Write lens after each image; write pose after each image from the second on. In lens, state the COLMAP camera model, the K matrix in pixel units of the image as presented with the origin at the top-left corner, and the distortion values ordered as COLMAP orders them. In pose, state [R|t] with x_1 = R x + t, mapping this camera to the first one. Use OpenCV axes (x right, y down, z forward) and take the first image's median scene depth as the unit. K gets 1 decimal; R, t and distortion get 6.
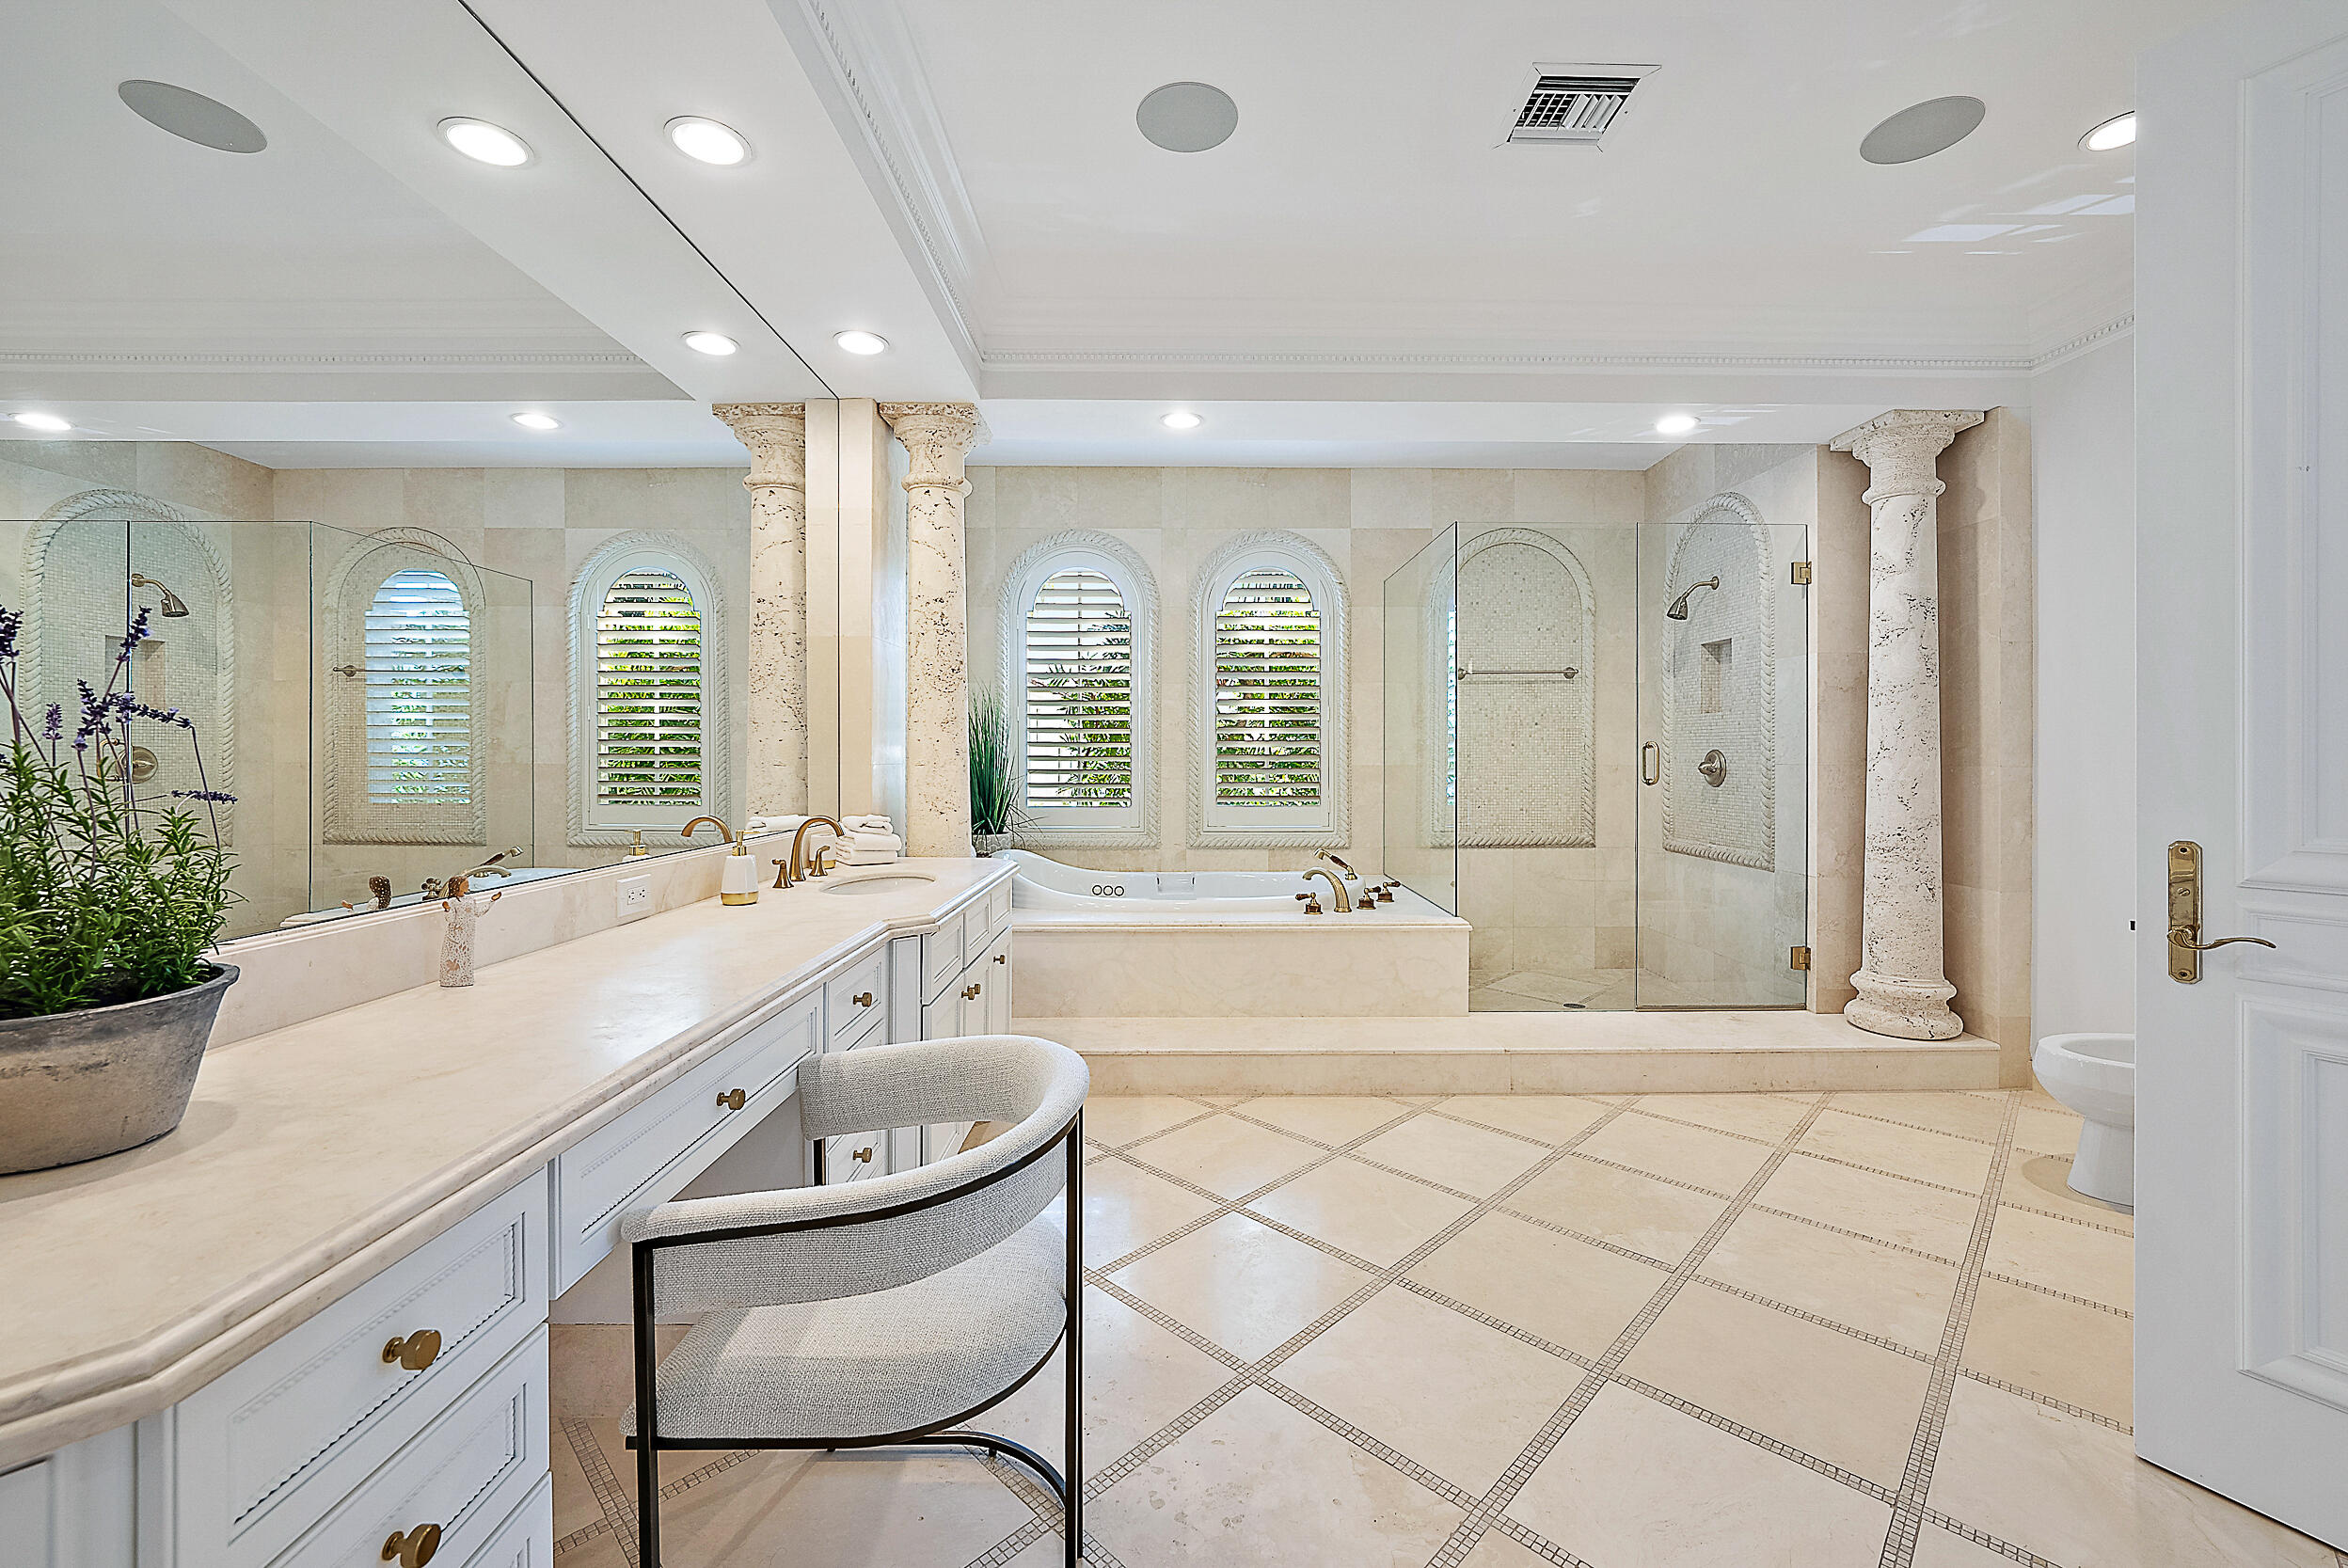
lens RADIAL K [[925.6, 0, 1186.2], [0, 925.6, 756.6], [0, 0, 1]] dist [-0.001250, 0.000059]
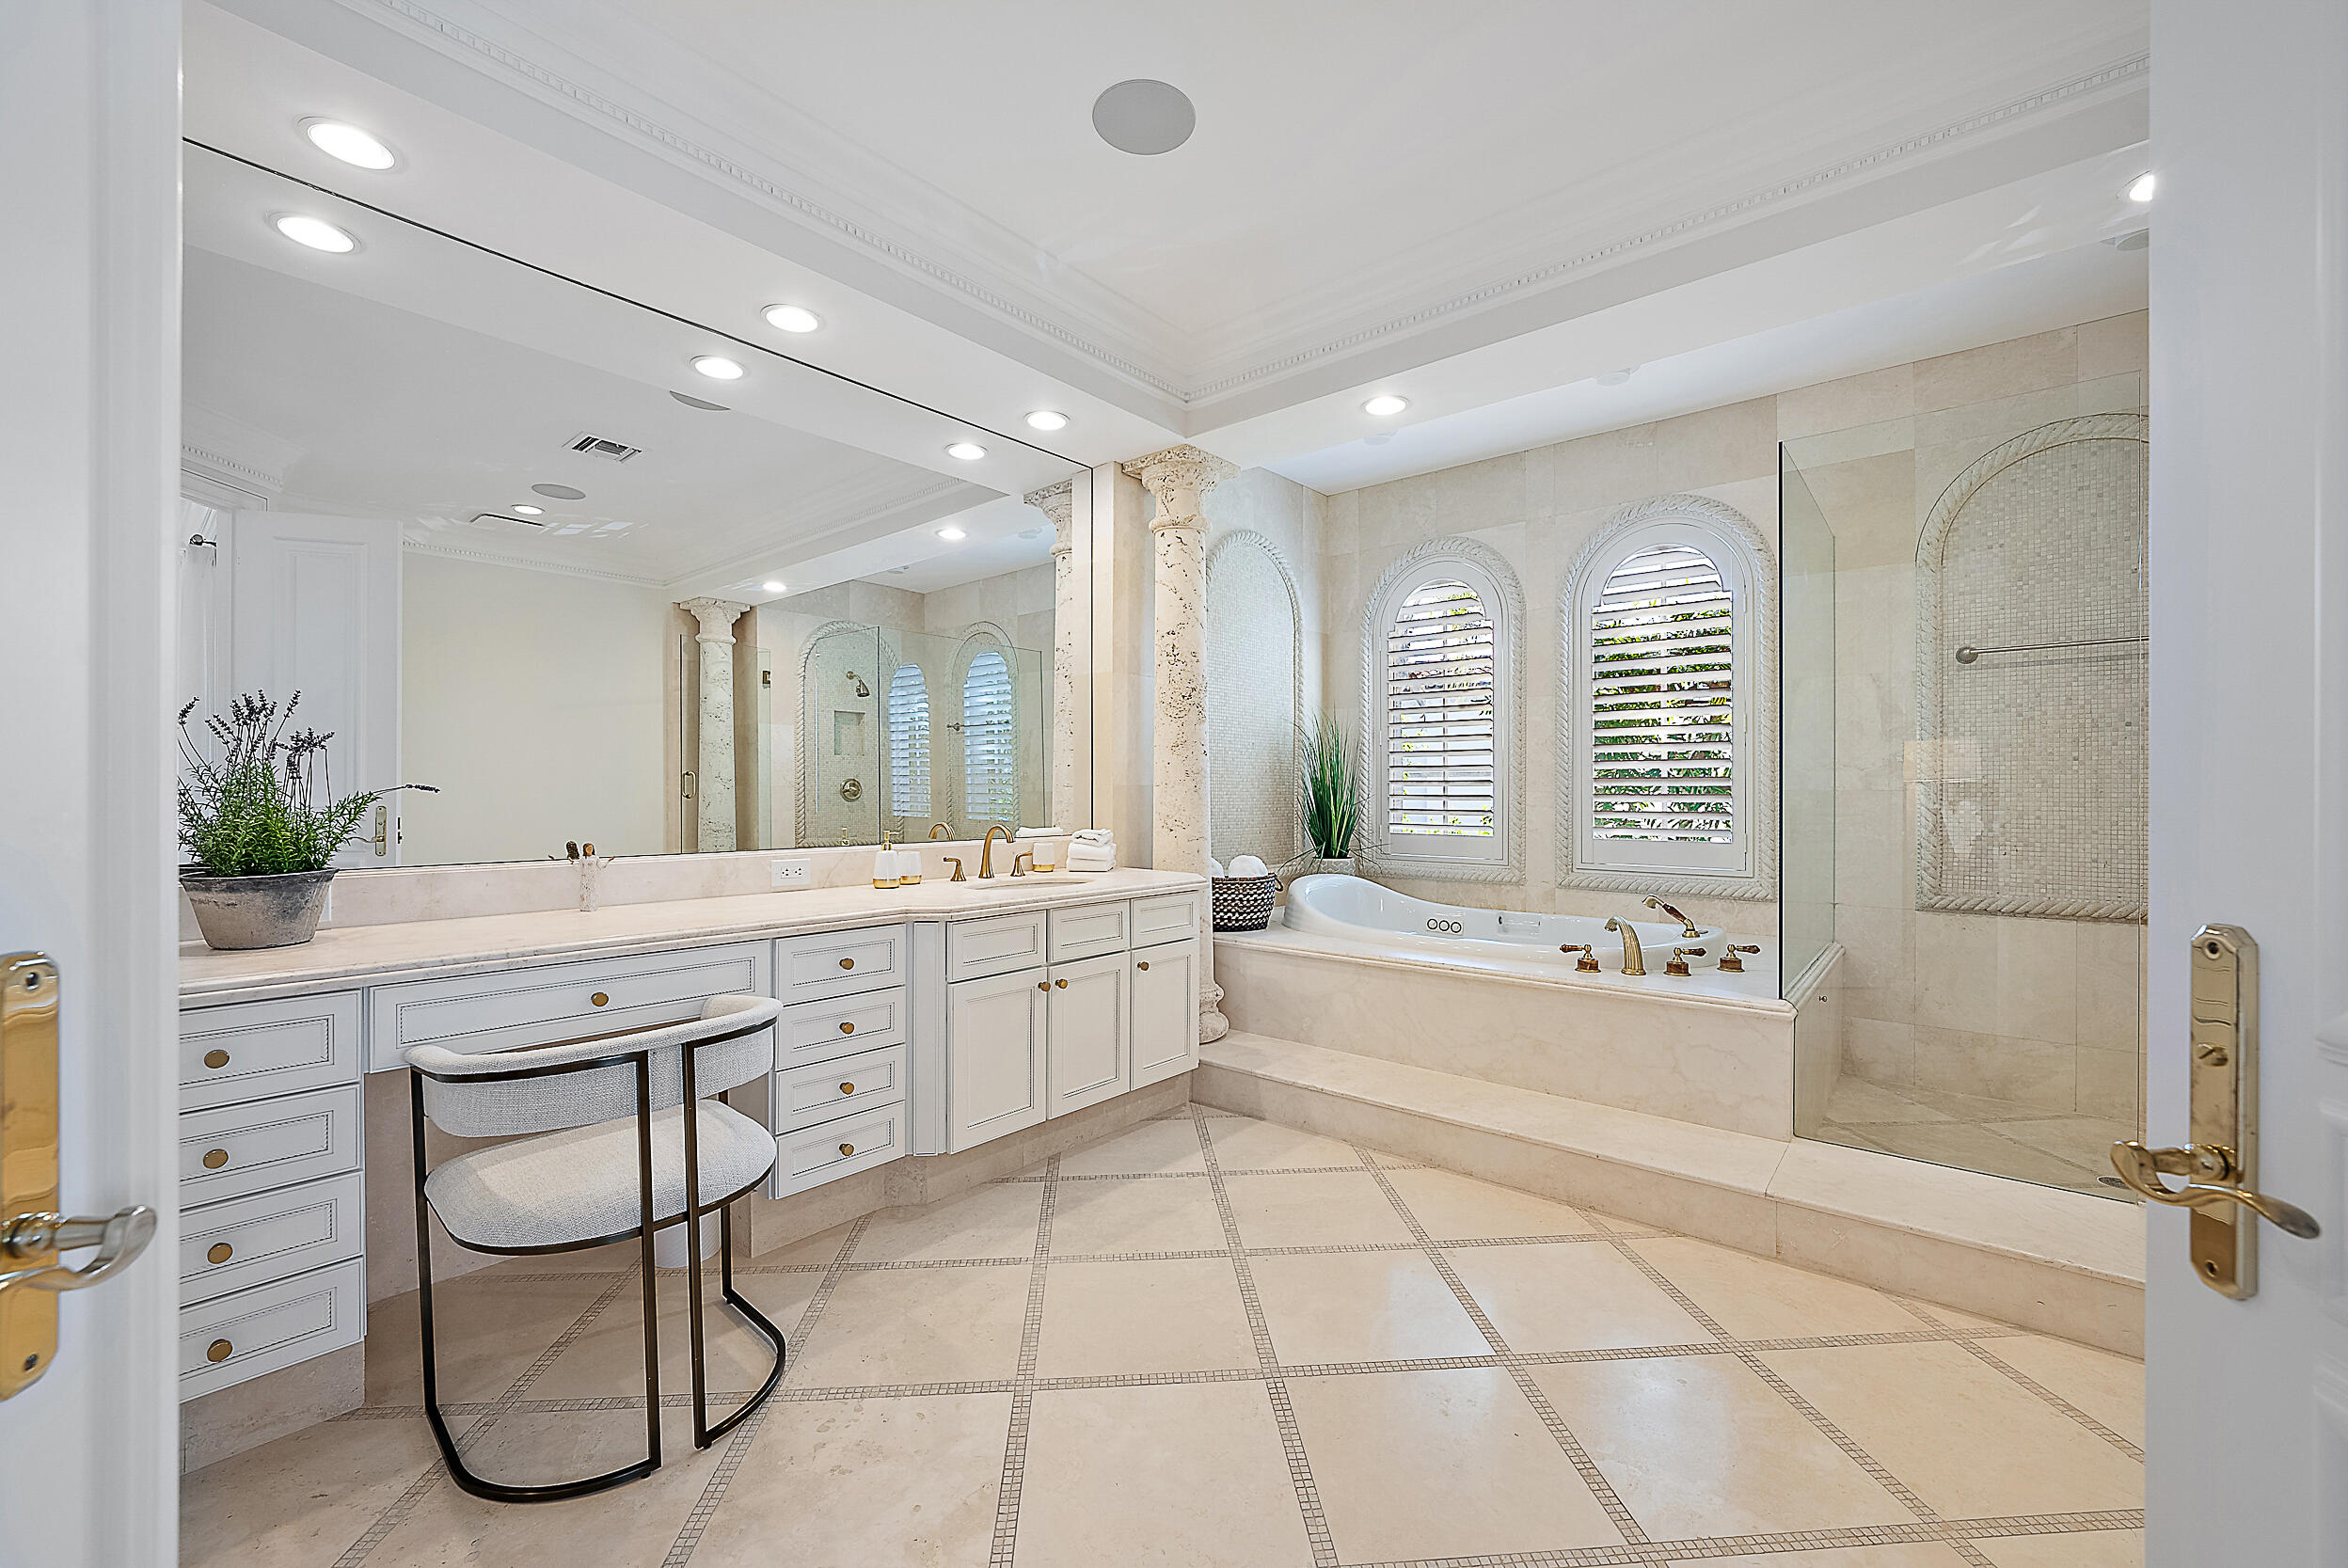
lens RADIAL K [[919.4, 0, 1180.8], [0, 919.4, 795.3], [0, 0, 1]] dist [-0.012988, 0.000251]
pose [[0.763776, 0.003169, -0.645474, 0.399821], [-0.000816, 0.999992, 0.003944, 0.014929], [0.645481, -0.002486, 0.763772, 0.173864]]
